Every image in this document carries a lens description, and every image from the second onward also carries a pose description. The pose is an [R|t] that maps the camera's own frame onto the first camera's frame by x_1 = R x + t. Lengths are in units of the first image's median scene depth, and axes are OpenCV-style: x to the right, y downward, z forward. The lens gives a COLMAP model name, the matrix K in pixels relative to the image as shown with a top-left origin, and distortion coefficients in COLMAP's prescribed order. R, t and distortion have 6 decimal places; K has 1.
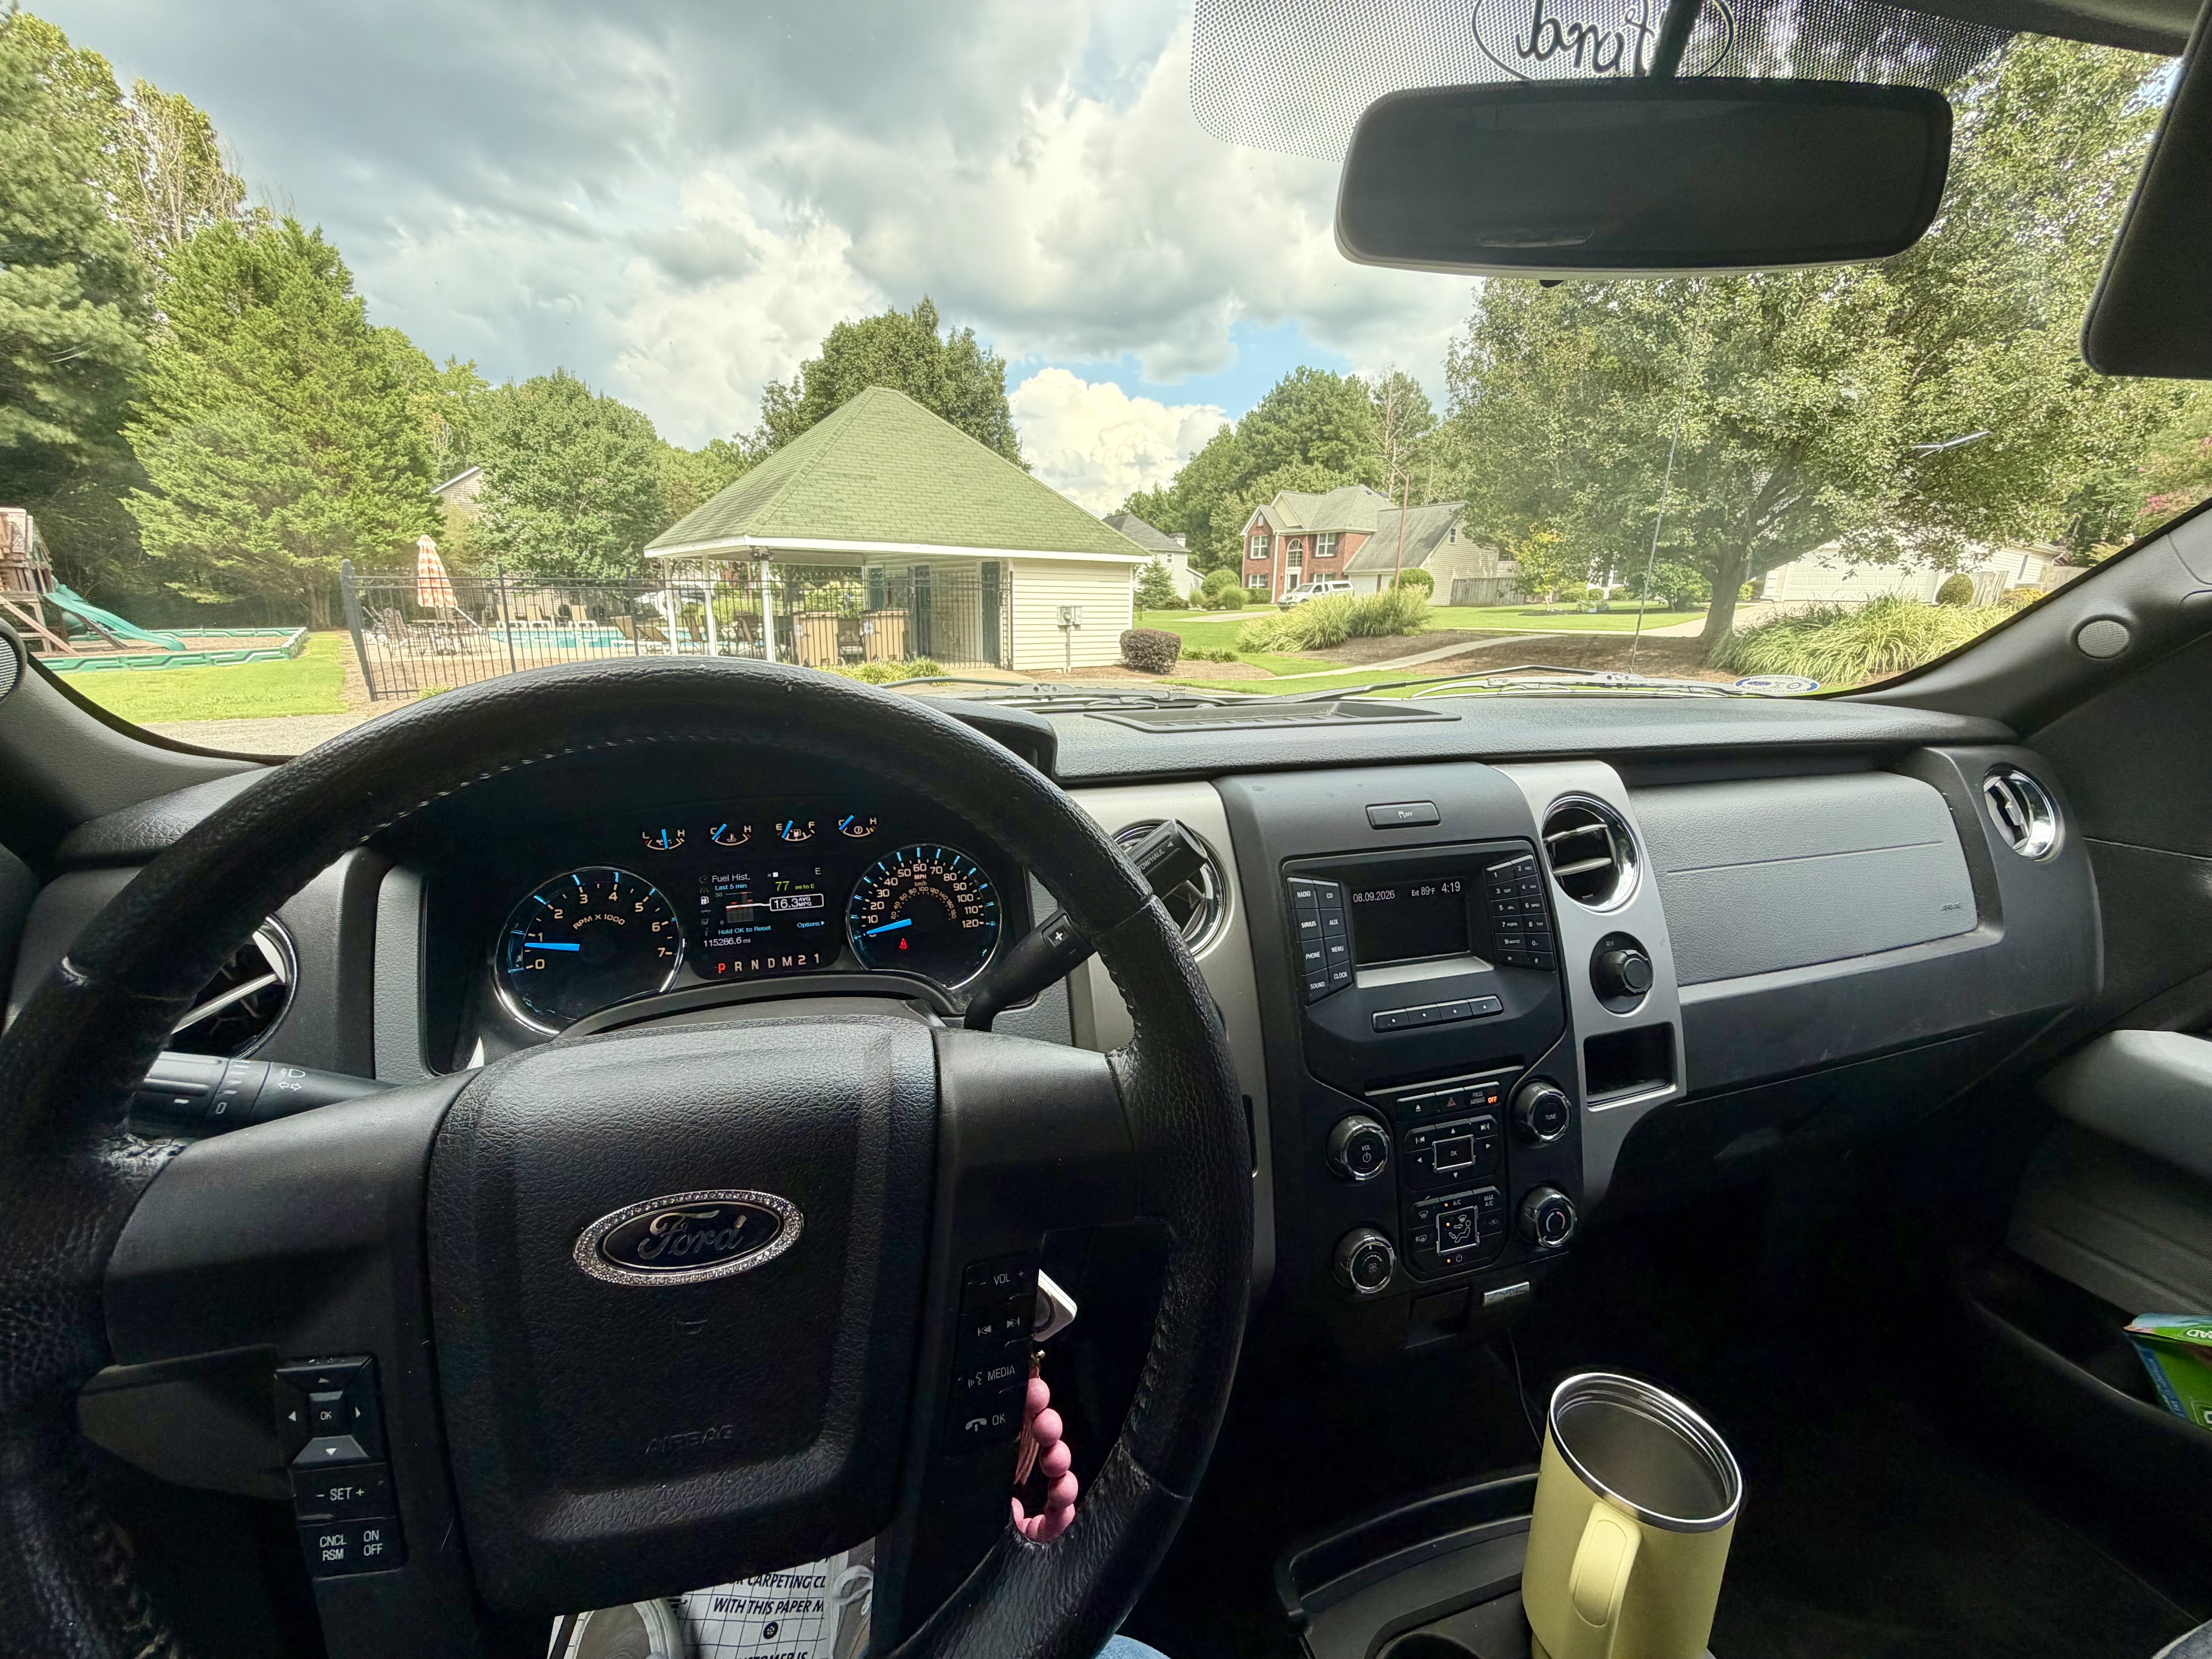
lens RADIAL K [[877.2, 0, 1108.1], [0, 877.2, 845.9], [0, 0, 1]] dist [-0.000725, 0.000636]
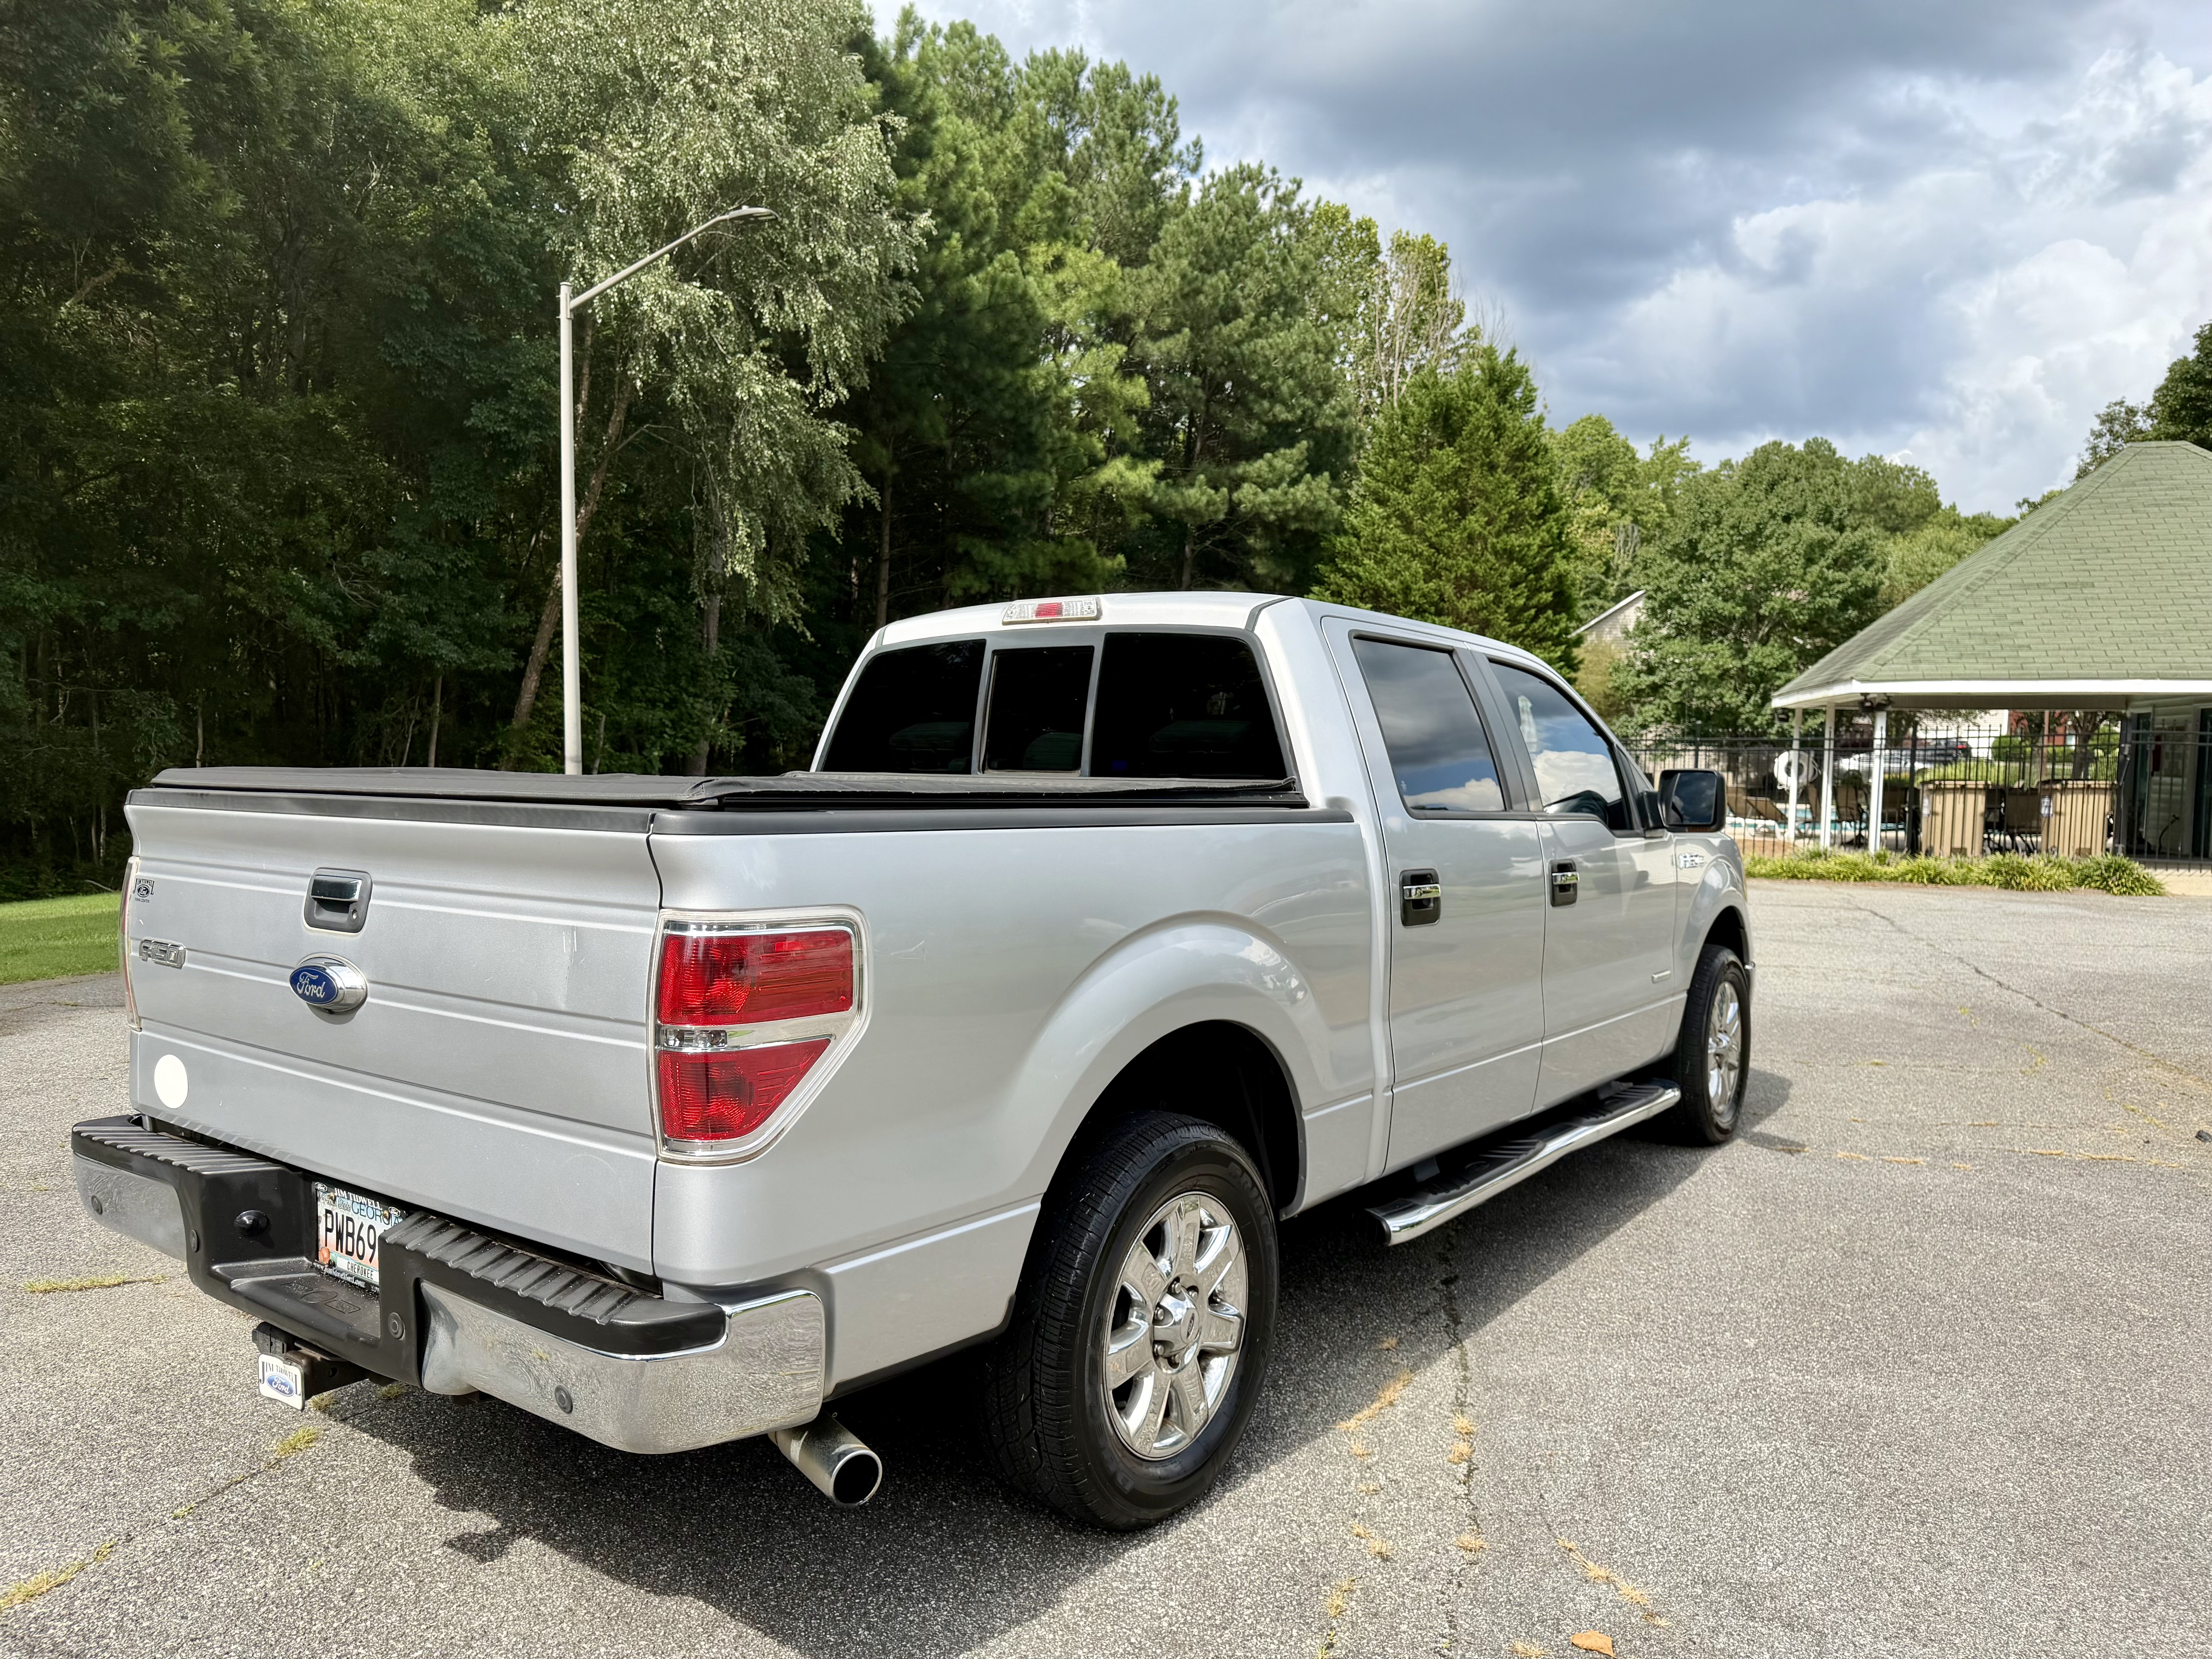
lens RADIAL K [[1564.5, 0, 1122.8], [0, 1564.5, 872.4], [0, 0, 1]] dist [0.040228, -0.055352]
pose [[0.606257, 0.053772, -0.793449, 0.089508], [-0.215428, 0.971512, -0.098765, 0.022084], [0.765534, 0.230808, 0.600570, -0.076717]]
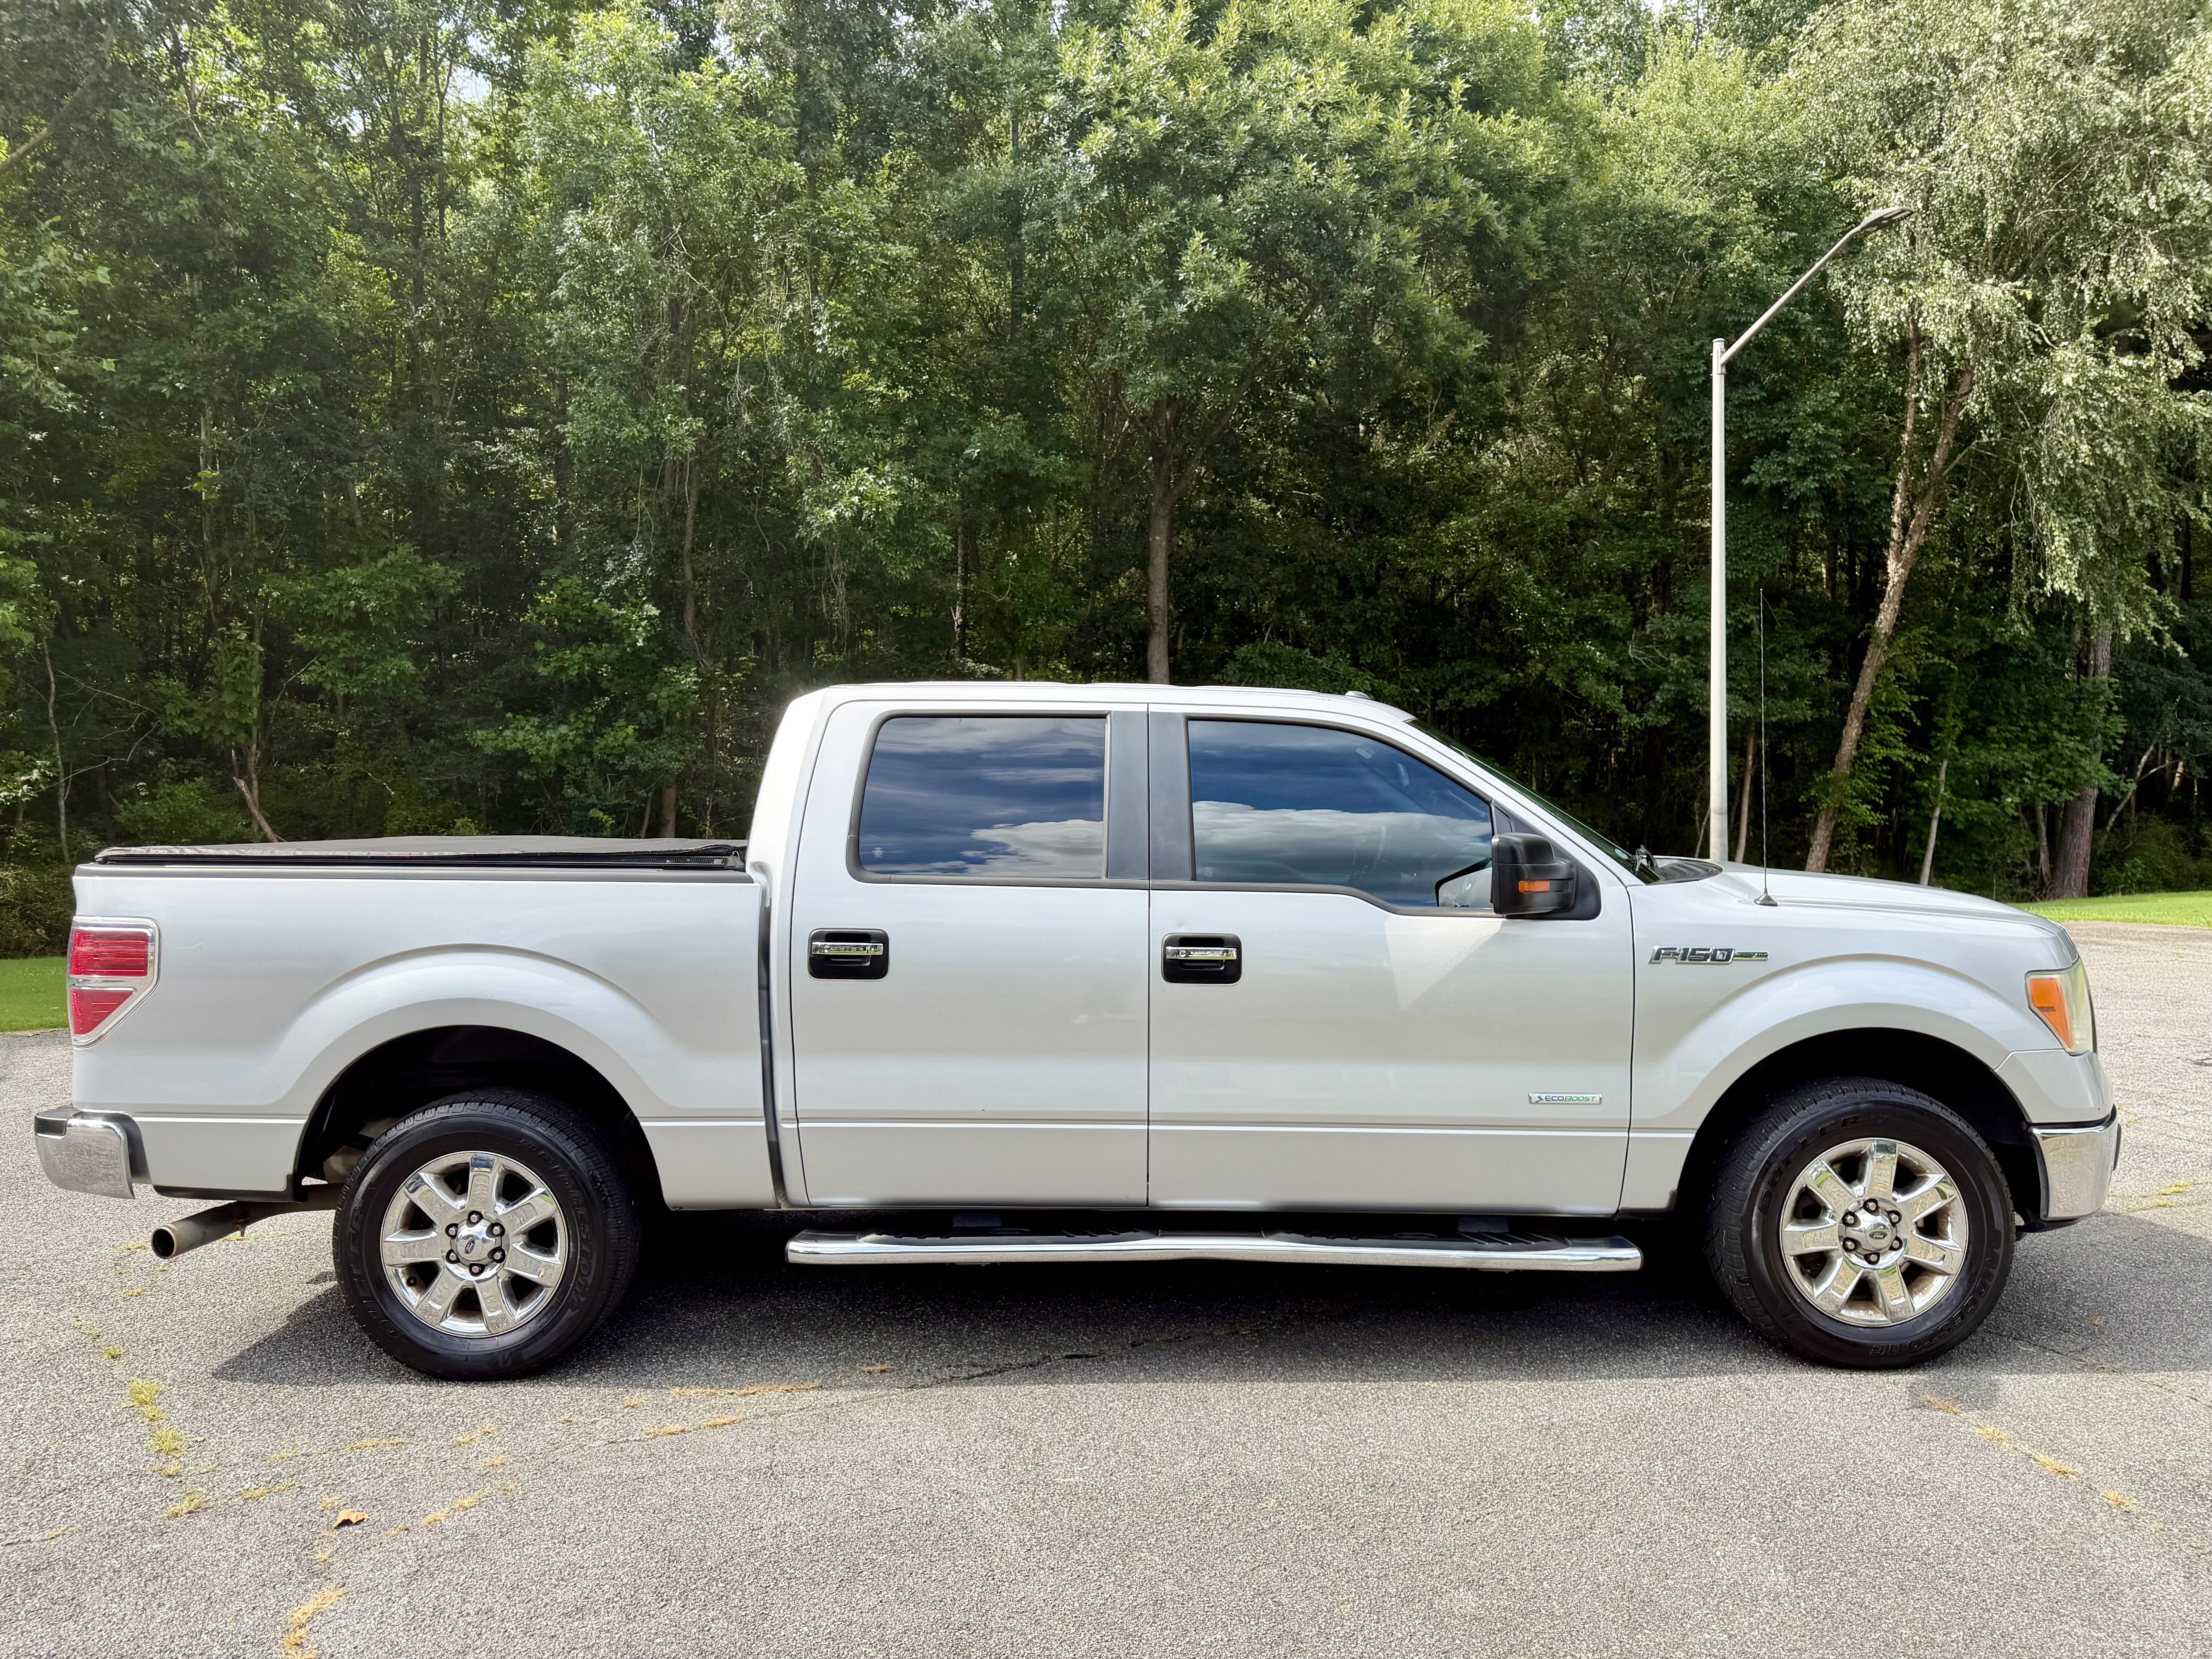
lens RADIAL K [[1564.5, 0, 1094.6], [0, 1564.5, 874.1], [0, 0, 1]] dist [0.040228, -0.055352]
pose [[-0.293627, 0.033845, -0.955321, 0.113813], [-0.247180, 0.962697, 0.110079, -0.004549], [0.923410, 0.268458, -0.274308, 0.016848]]
